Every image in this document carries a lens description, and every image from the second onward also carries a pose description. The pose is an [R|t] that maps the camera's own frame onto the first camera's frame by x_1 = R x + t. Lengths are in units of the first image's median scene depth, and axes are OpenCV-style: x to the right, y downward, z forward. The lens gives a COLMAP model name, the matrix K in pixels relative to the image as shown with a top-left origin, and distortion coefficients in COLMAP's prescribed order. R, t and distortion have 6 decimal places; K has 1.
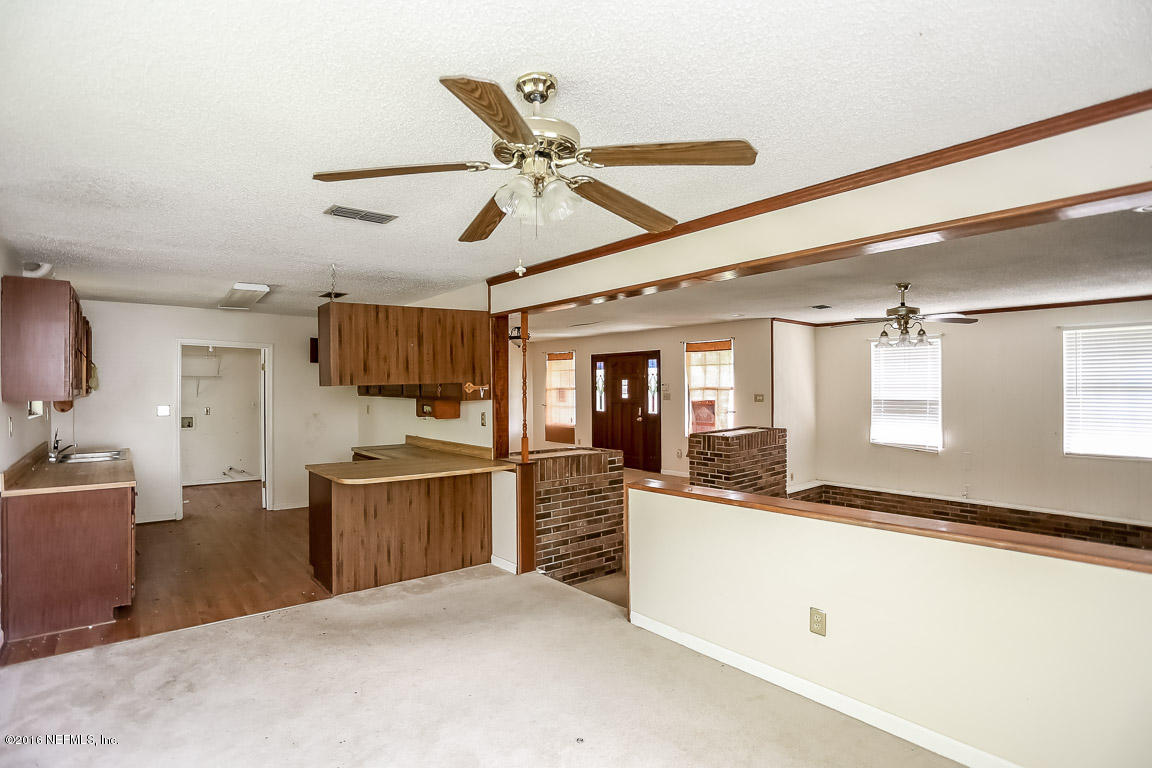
lens RADIAL K [[576.2, 0, 573.2], [0, 576.2, 381.6], [0, 0, 1]] dist [-0.014806, 0.001648]
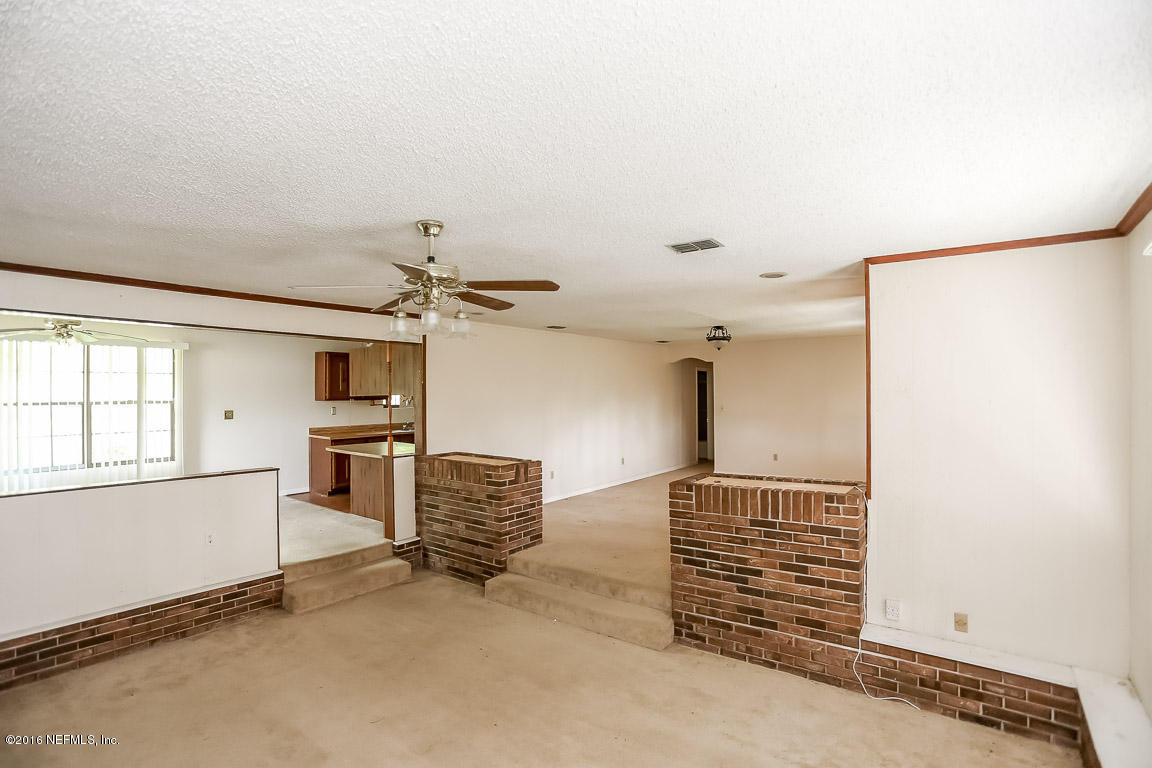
lens RADIAL K [[576.2, 0, 575.0], [0, 576.2, 387.4], [0, 0, 1]] dist [-0.014806, 0.001648]
pose [[0.216798, -0.001129, -0.976216, 1.081324], [0.004460, 0.999990, -0.000166, -0.011842], [0.976206, -0.004318, 0.216801, 0.943161]]
